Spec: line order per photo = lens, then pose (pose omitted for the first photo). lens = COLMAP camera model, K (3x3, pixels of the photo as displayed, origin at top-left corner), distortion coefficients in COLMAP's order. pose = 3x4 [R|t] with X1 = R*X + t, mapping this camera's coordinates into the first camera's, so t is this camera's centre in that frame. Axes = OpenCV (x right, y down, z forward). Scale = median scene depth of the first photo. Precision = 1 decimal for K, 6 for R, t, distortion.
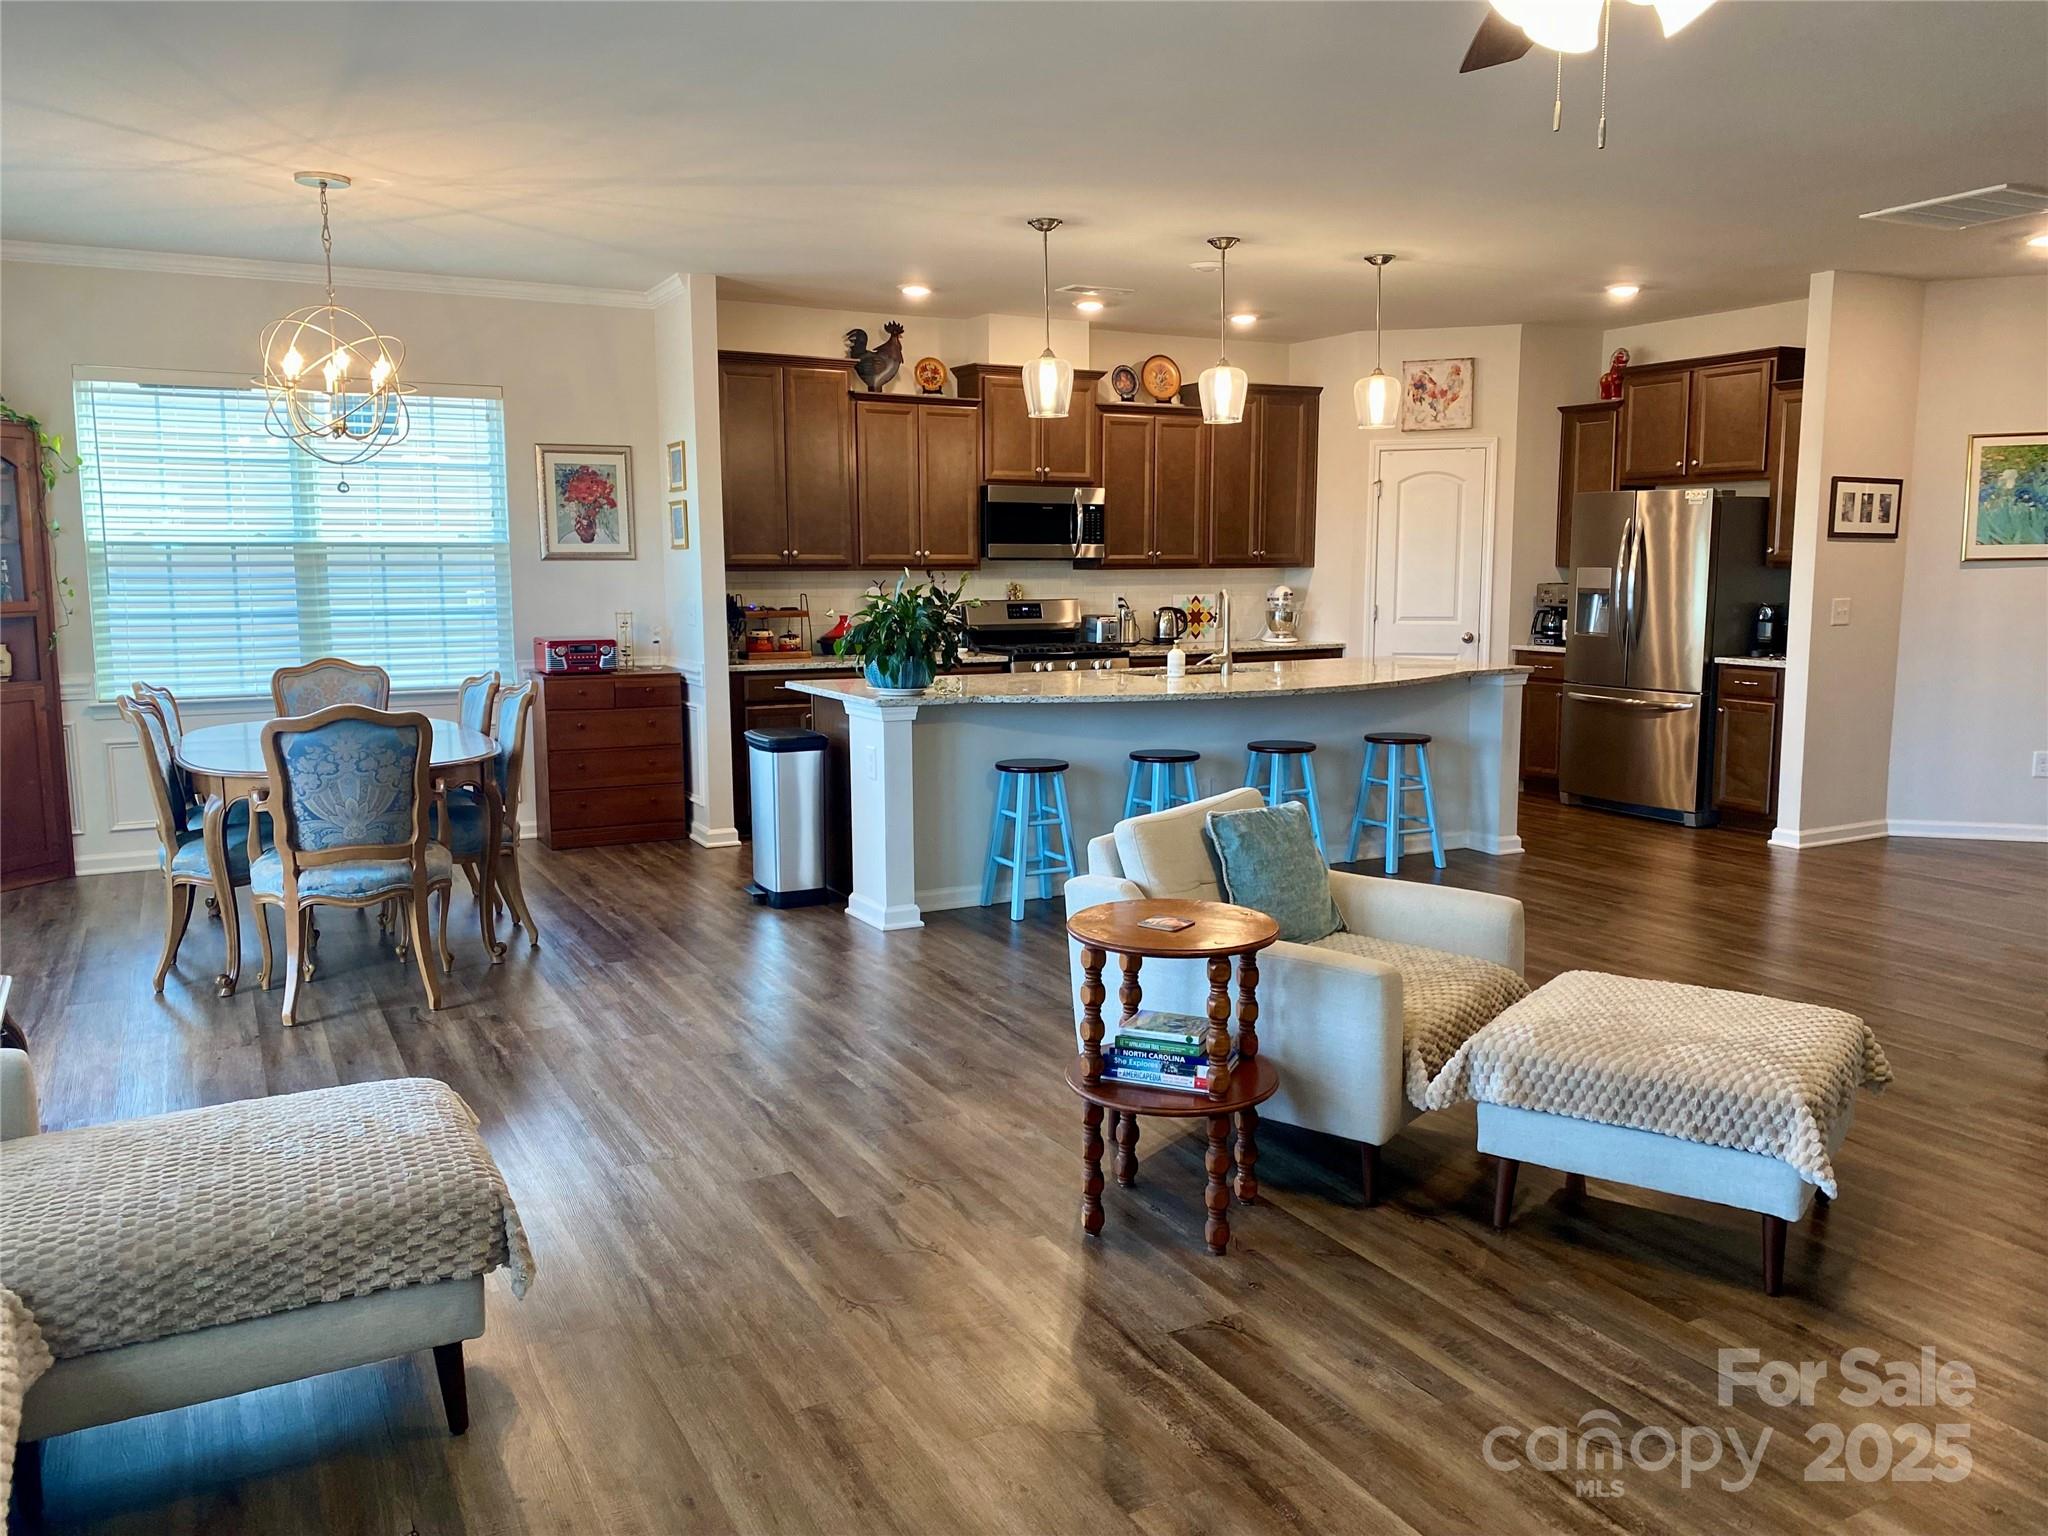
lens RADIAL K [[1527.1, 0, 1054.0], [0, 1527.1, 770.8], [0, 0, 1]] dist [0.094779, -0.156046]
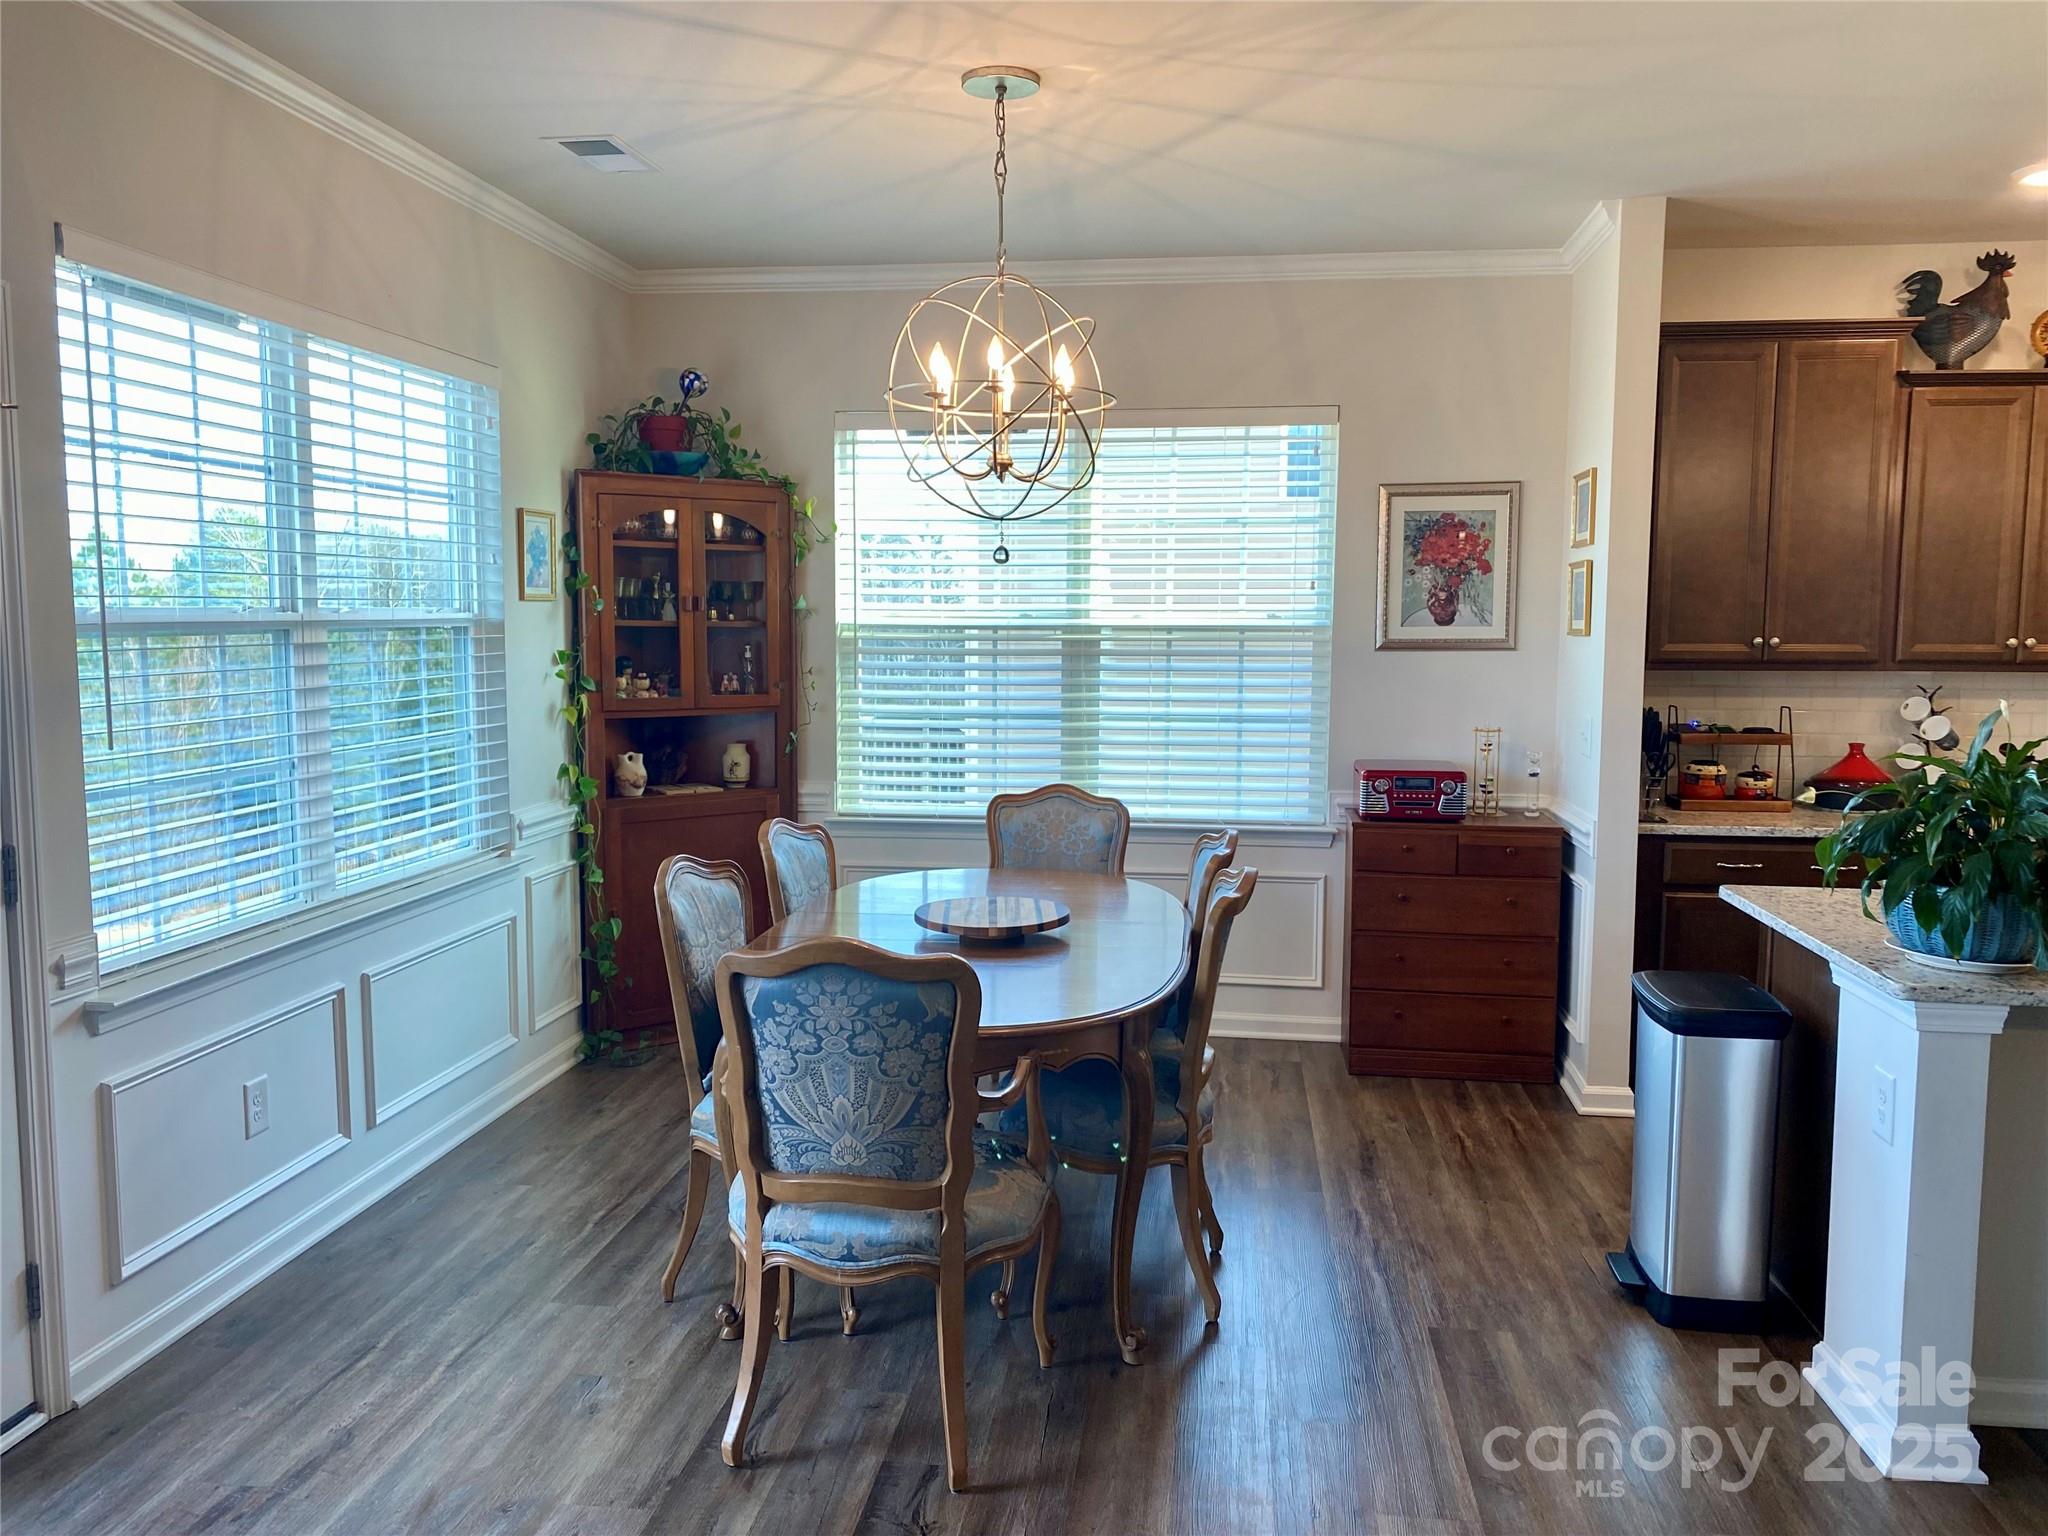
lens RADIAL K [[1557.9, 0, 1037.3], [0, 1557.9, 761.6], [0, 0, 1]] dist [0.011682, 0.007903]
pose [[0.808737, 0.060383, -0.585062, -0.040468], [-0.086626, 0.996097, -0.016938, -0.059784], [0.581756, 0.064380, 0.810811, 0.335287]]
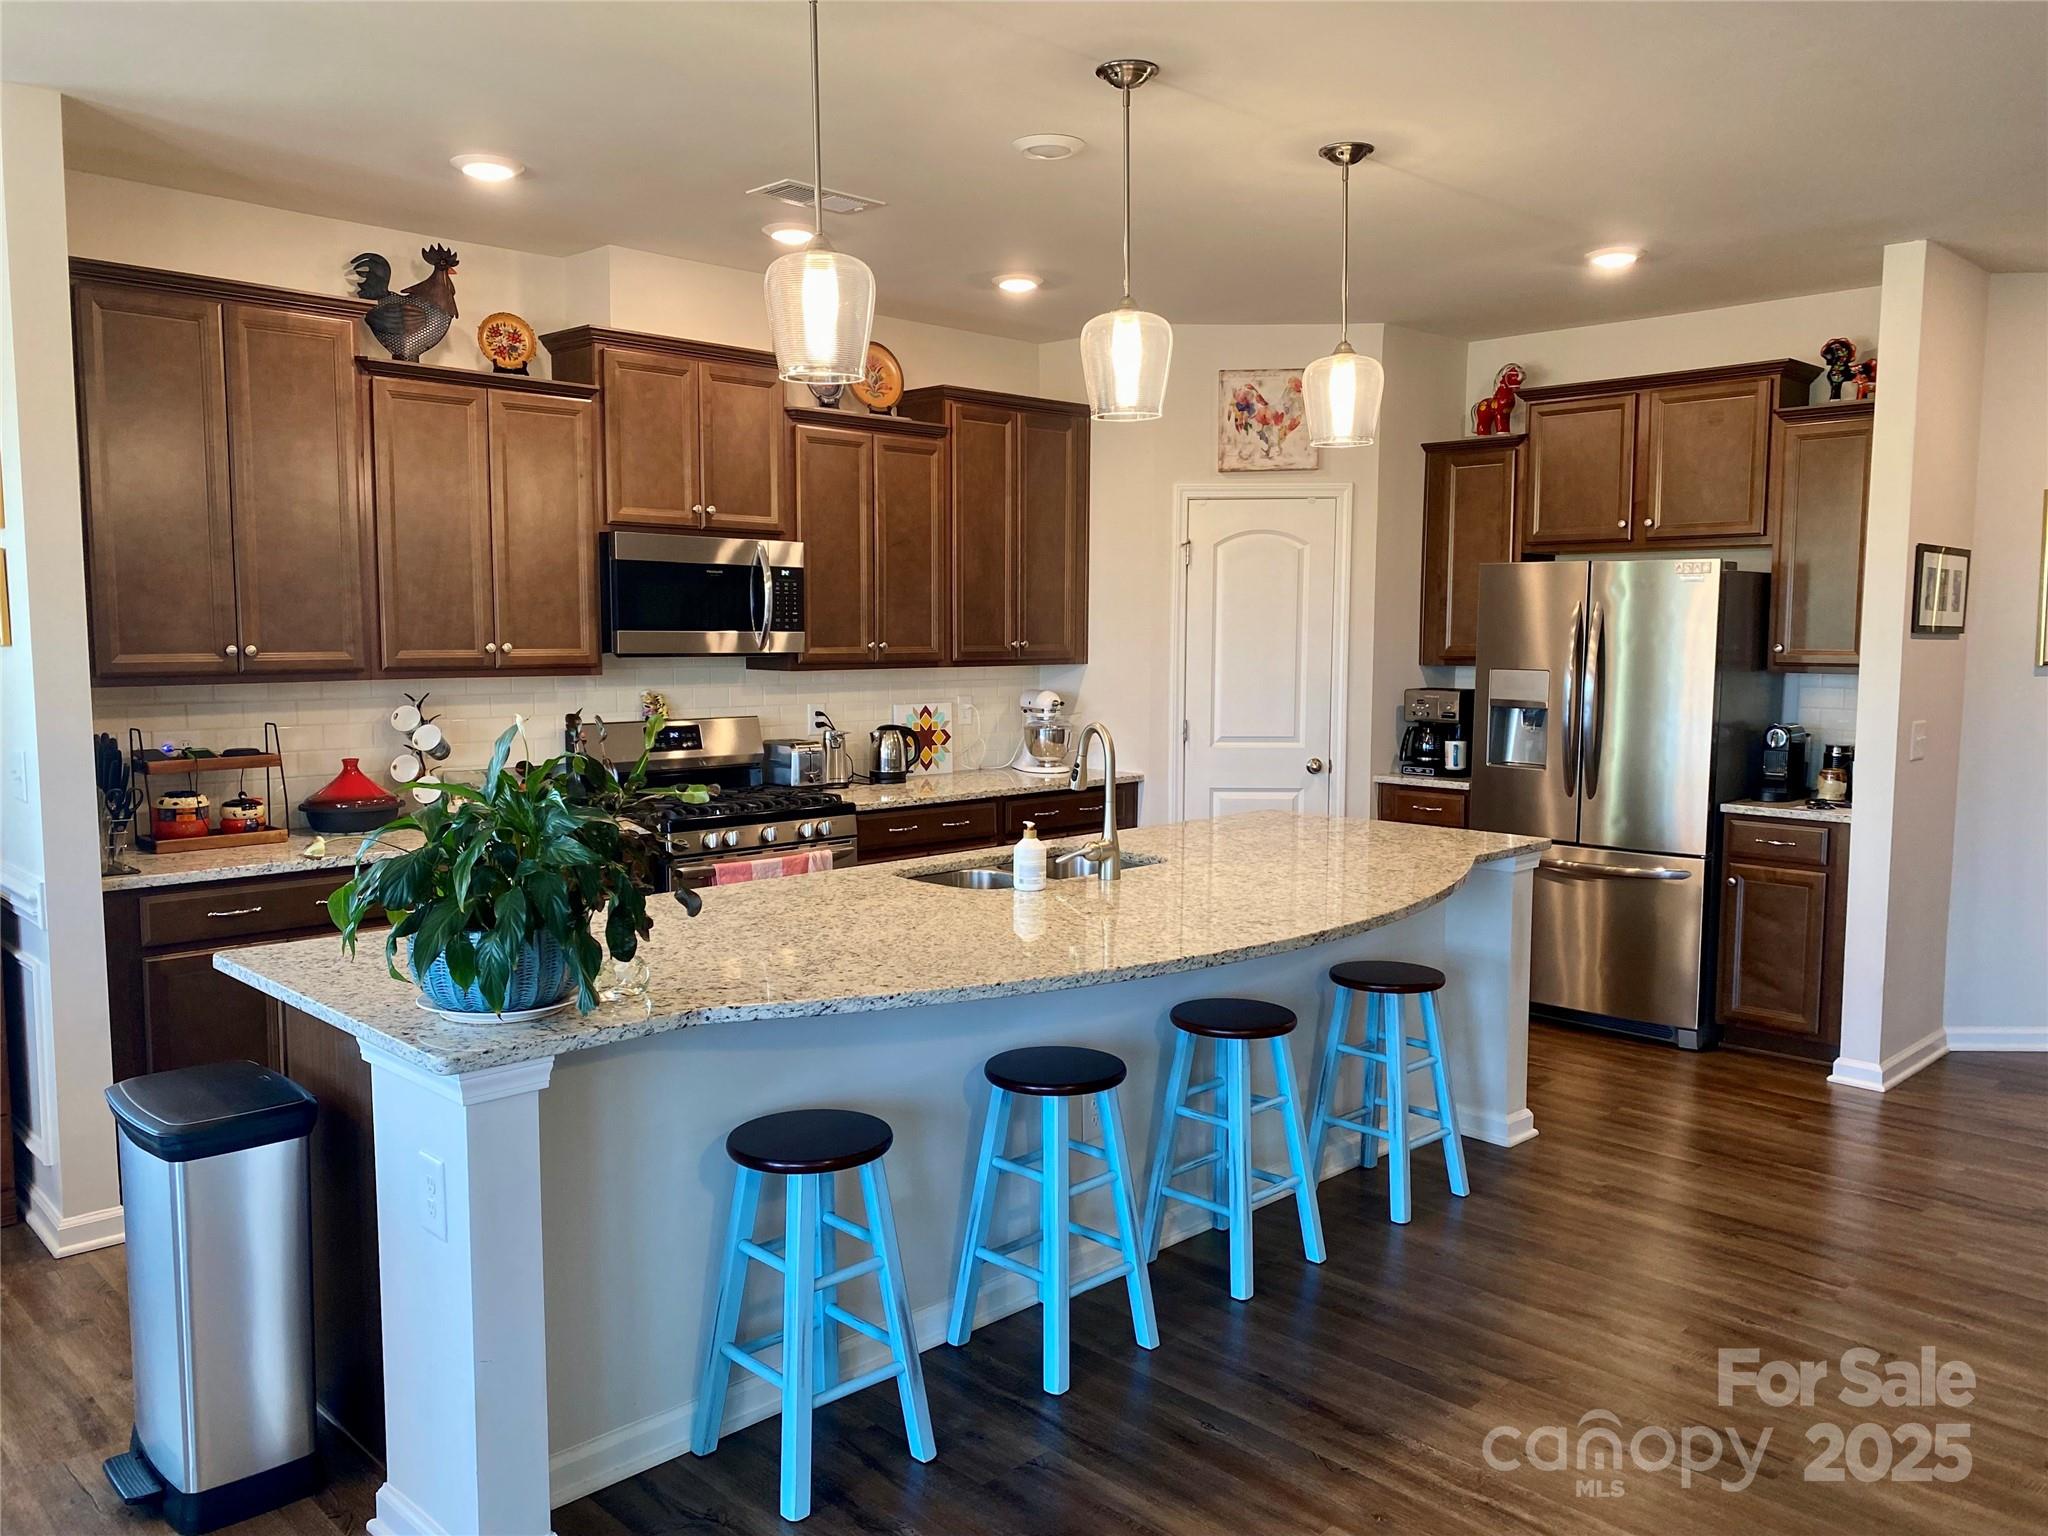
lens RADIAL K [[1556.9, 0, 1019.0], [0, 1556.9, 776.8], [0, 0, 1]] dist [0.007986, -0.004709]
pose [[0.963954, -0.021496, 0.265198, -0.057695], [0.032470, 0.998785, -0.037065, -0.070814], [-0.264079, 0.044340, 0.963481, 0.418789]]
